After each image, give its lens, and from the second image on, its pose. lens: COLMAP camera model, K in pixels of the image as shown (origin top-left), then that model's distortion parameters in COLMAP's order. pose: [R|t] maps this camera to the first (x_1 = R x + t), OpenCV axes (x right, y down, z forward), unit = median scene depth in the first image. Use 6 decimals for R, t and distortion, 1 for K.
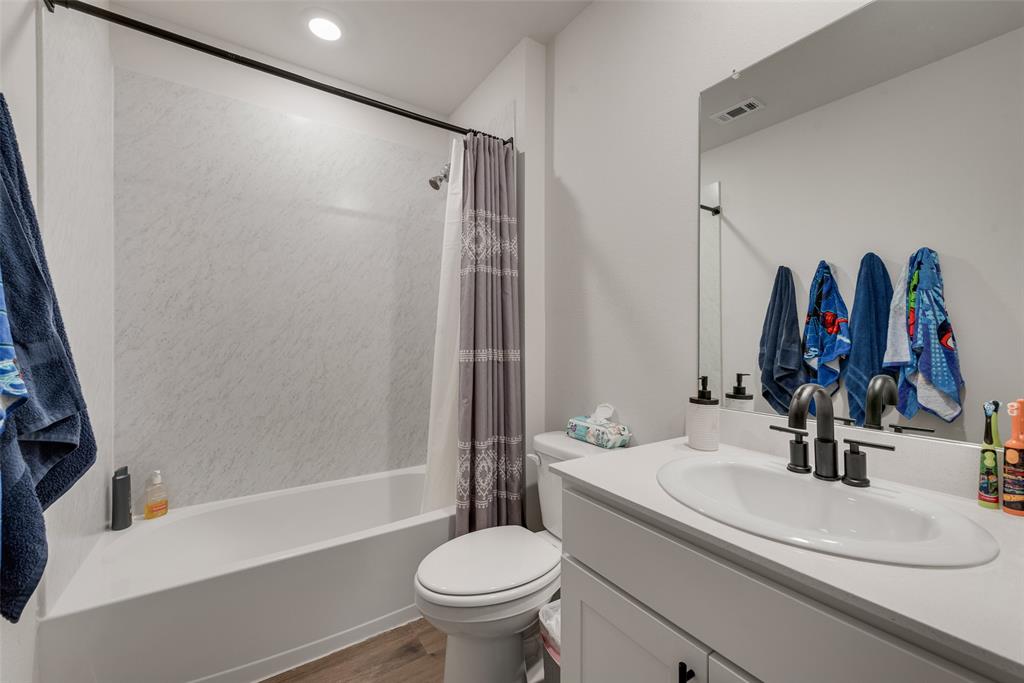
lens RADIAL K [[410.7, 0, 513.6], [0, 410.7, 338.9], [0, 0, 1]] dist [0.001022, -0.000361]
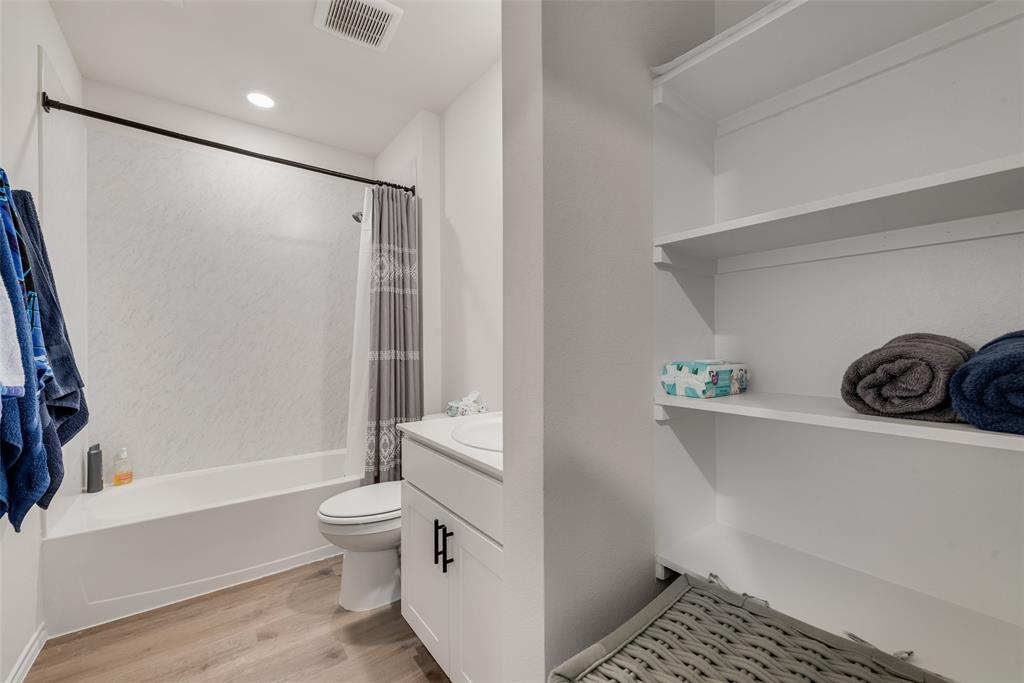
lens RADIAL K [[410.7, 0, 513.7], [0, 410.7, 343.2], [0, 0, 1]] dist [0.001022, -0.000361]
pose [[0.998244, -0.003177, 0.059146, 0.256166], [0.003143, 0.999995, 0.000659, 0.001685], [-0.059148, -0.000472, 0.998249, -0.332815]]
